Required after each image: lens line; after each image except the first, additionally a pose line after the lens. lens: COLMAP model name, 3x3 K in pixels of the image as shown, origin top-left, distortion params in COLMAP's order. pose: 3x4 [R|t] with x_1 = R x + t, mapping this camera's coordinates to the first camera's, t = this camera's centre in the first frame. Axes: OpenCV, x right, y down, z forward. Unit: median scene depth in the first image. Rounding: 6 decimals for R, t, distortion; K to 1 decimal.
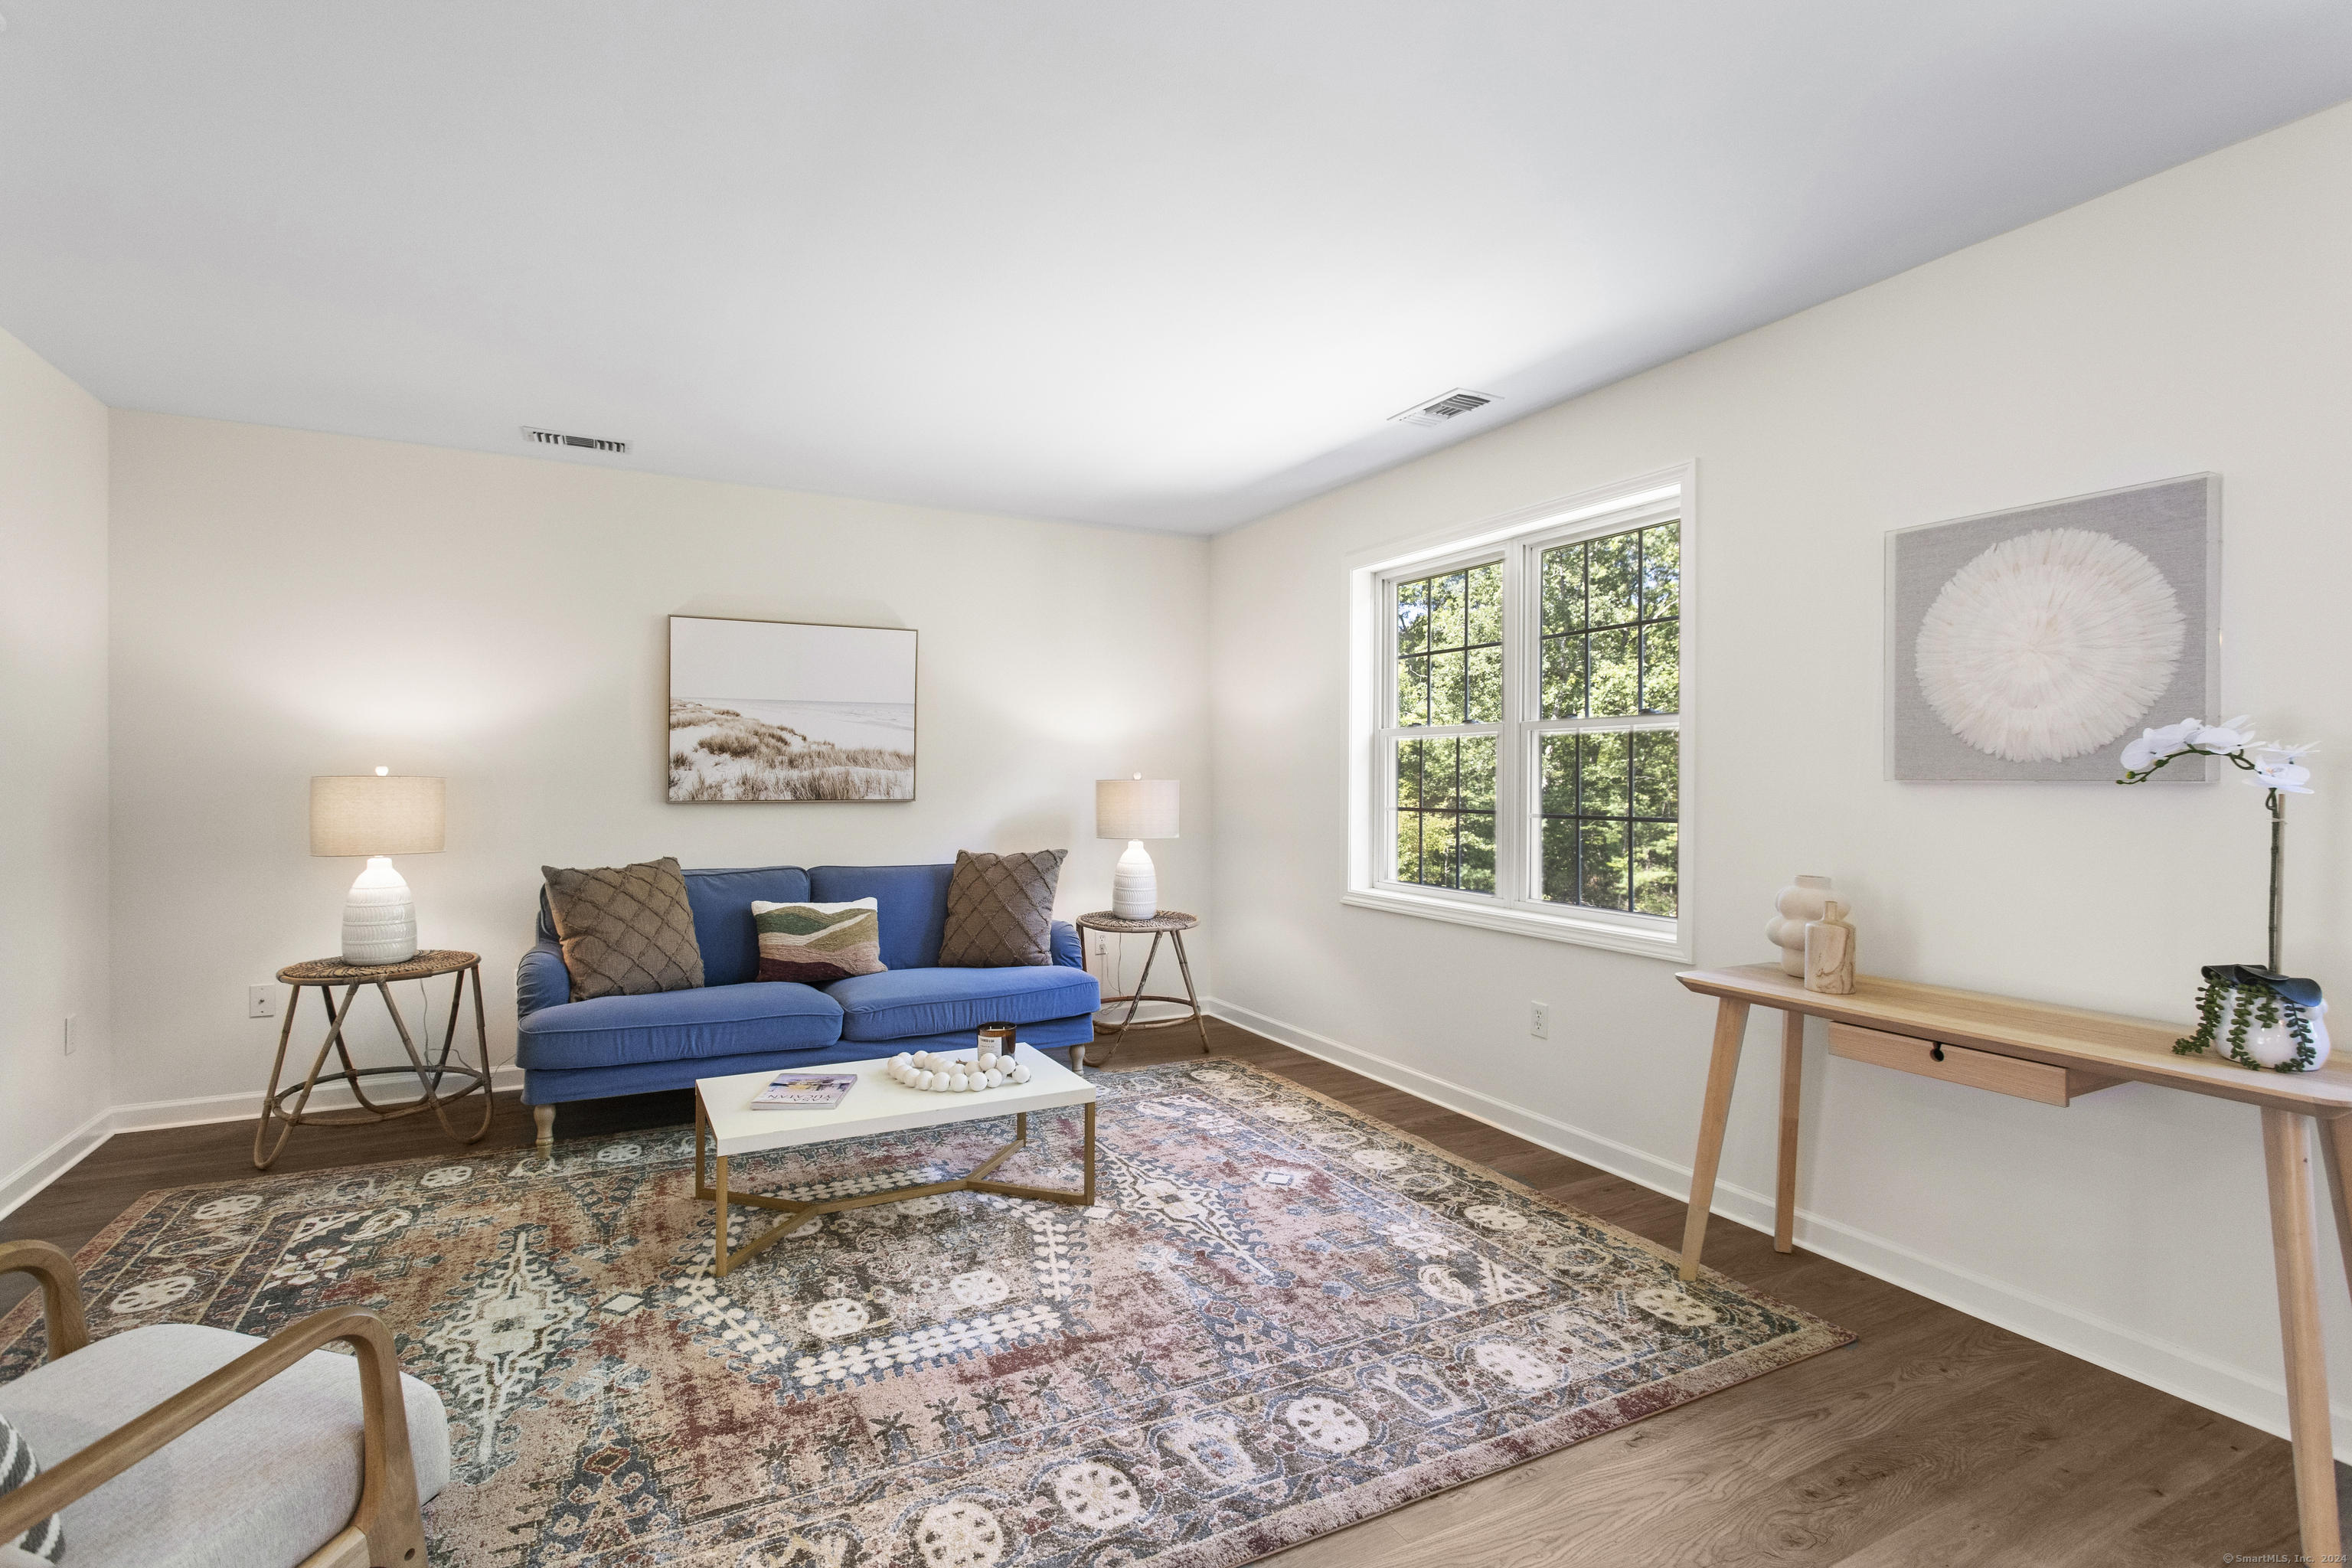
lens RADIAL K [[1107.5, 0, 1173.9], [0, 1107.5, 779.7], [0, 0, 1]] dist [0.000690, 0.000429]
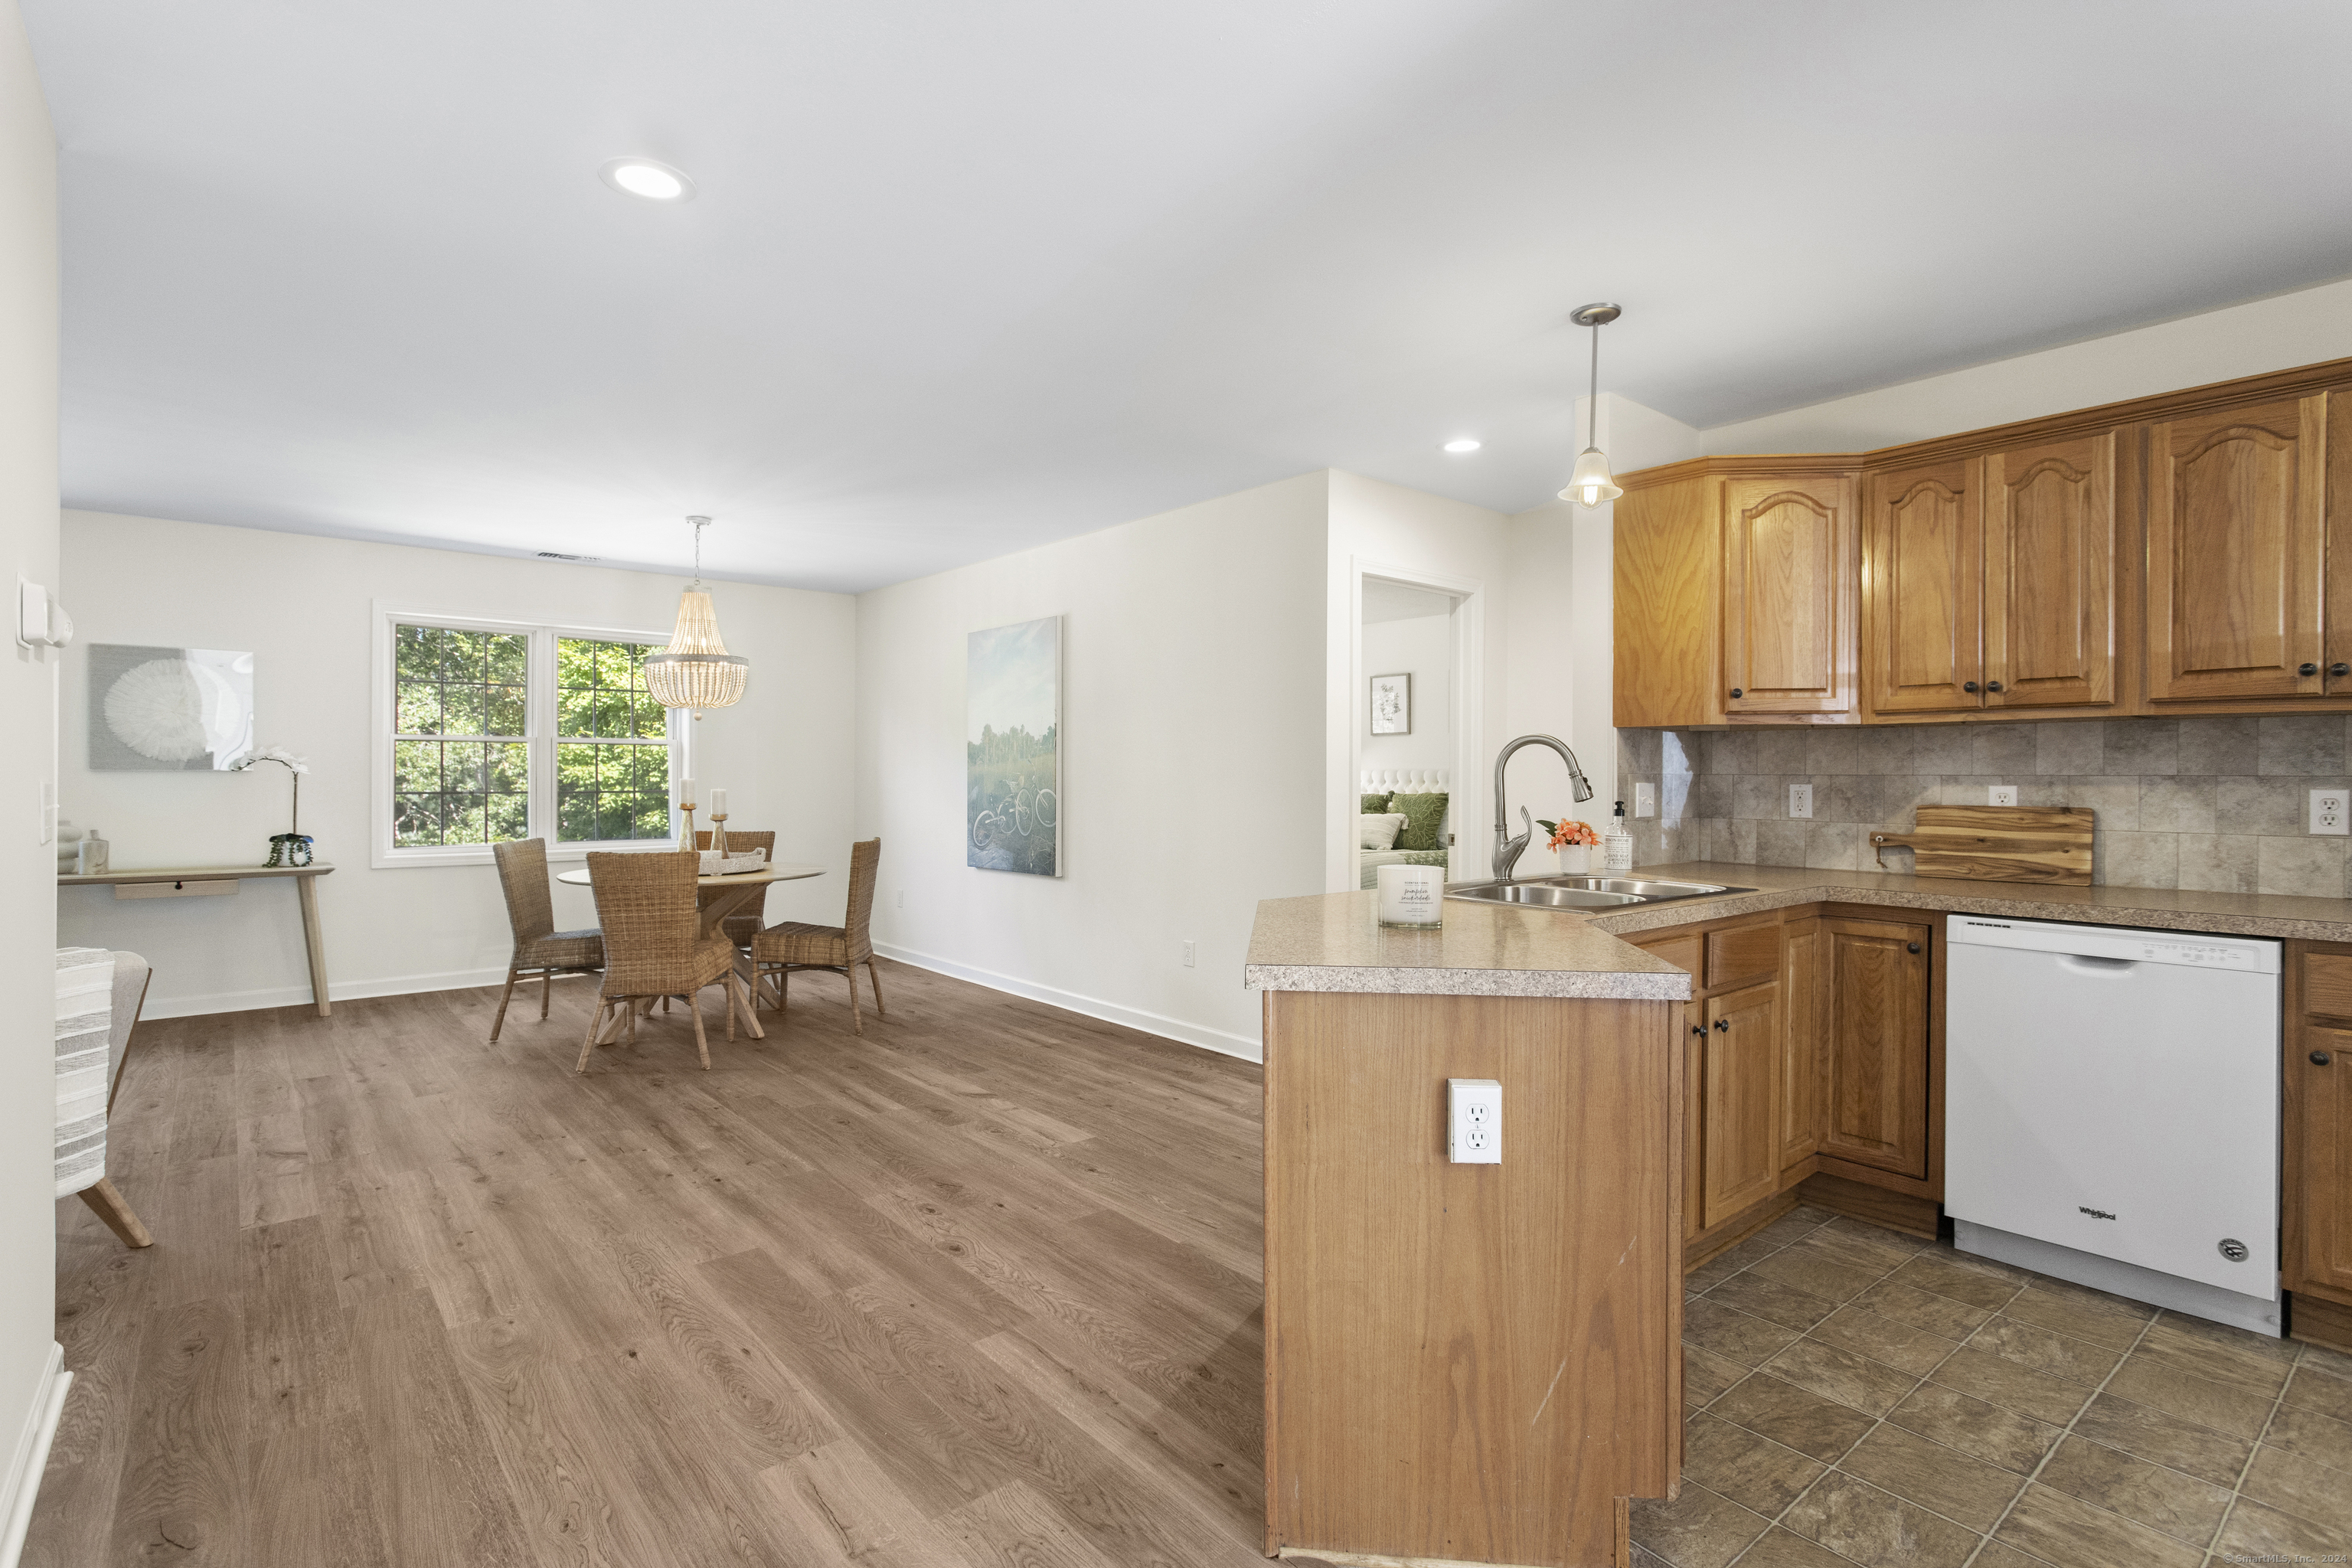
lens RADIAL K [[1107.5, 0, 1165.5], [0, 1107.5, 780.6], [0, 0, 1]] dist [0.000690, 0.000429]
pose [[-0.201528, -0.013095, 0.979395, -1.985382], [-0.001742, 0.999914, 0.013010, -0.010258], [-0.979481, 0.000915, -0.201533, -0.561538]]
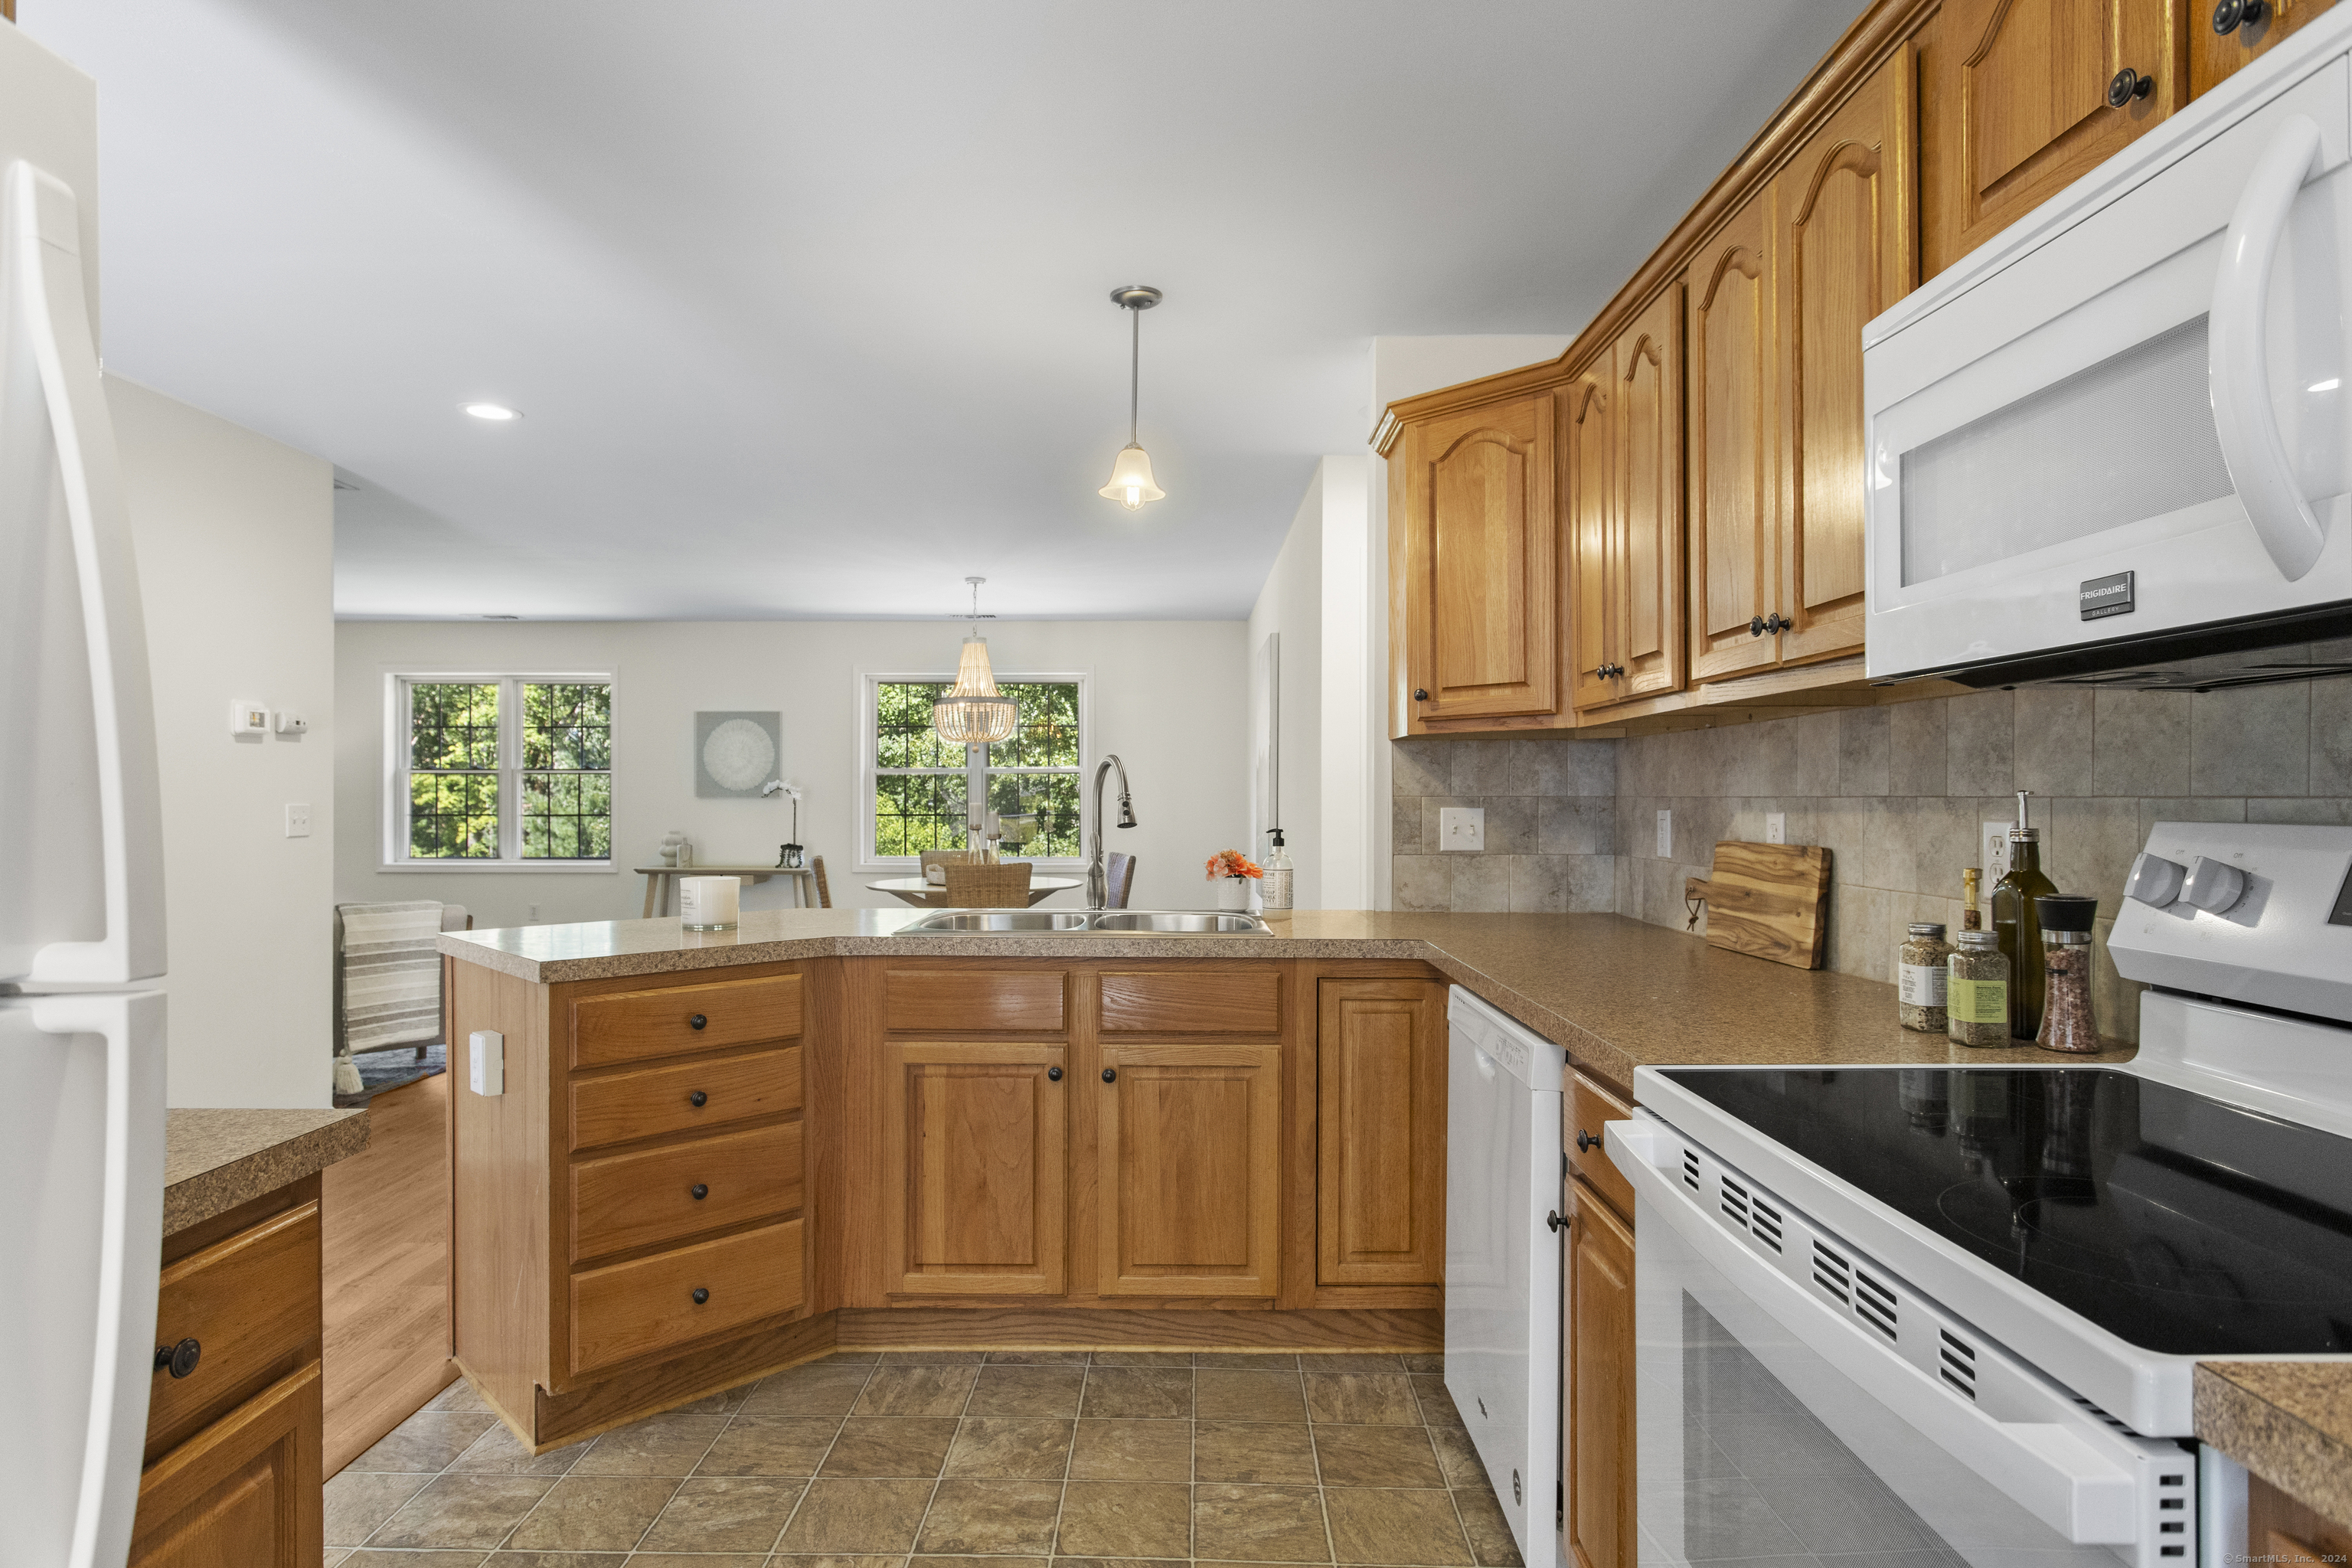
lens RADIAL K [[1265.0, 0, 1169.1], [0, 1265.0, 796.8], [0, 0, 1]] dist [-0.001460, 0.000637]
pose [[0.475988, -0.006949, 0.879424, -1.996141], [0.006228, 0.999970, 0.004531, -0.008383], [-0.879430, 0.003320, 0.476017, -1.984150]]
